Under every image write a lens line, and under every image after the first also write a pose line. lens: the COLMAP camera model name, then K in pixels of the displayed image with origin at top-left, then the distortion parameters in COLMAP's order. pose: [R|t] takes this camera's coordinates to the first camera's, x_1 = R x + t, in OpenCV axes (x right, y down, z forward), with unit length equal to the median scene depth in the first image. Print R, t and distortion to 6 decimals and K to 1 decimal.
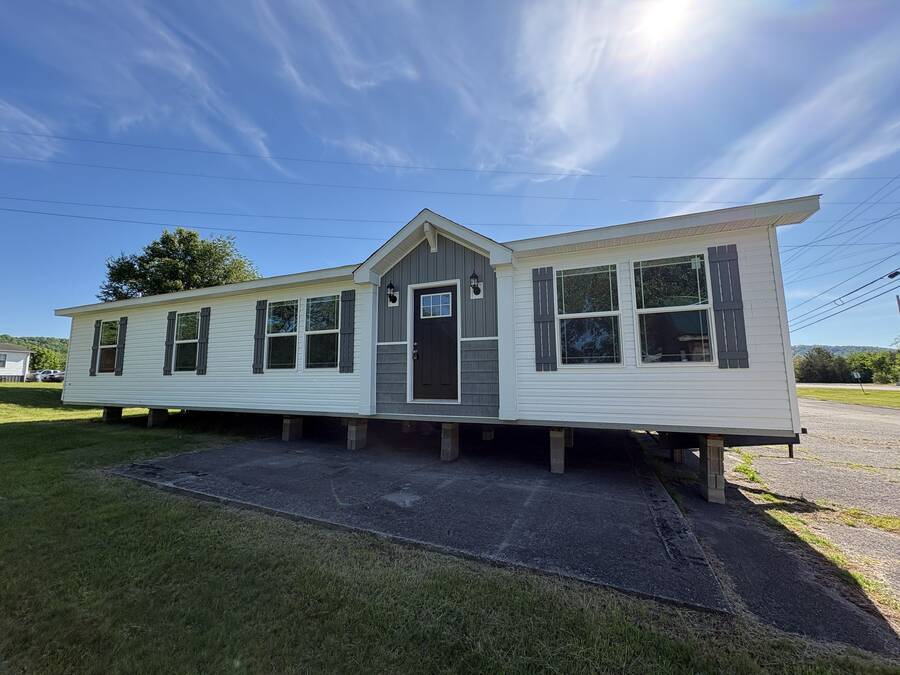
lens RADIAL K [[371.2, 0, 450.0], [0, 371.2, 337.5], [0, 0, 1]] dist [-0.000766, -0.007769]
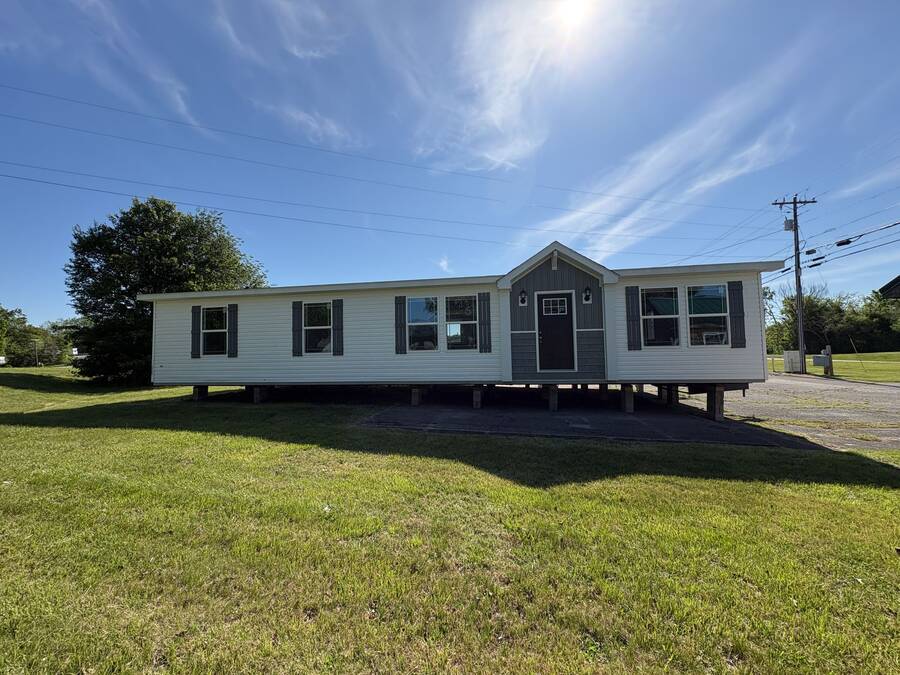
lens RADIAL K [[356.8, 0, 448.8], [0, 356.8, 329.8], [0, 0, 1]] dist [-0.011765, 0.000029]
pose [[0.973295, -0.000894, 0.229557, -0.448611], [-0.011259, 0.998603, 0.051628, -0.035929], [-0.229283, -0.052834, 0.971925, -0.165057]]
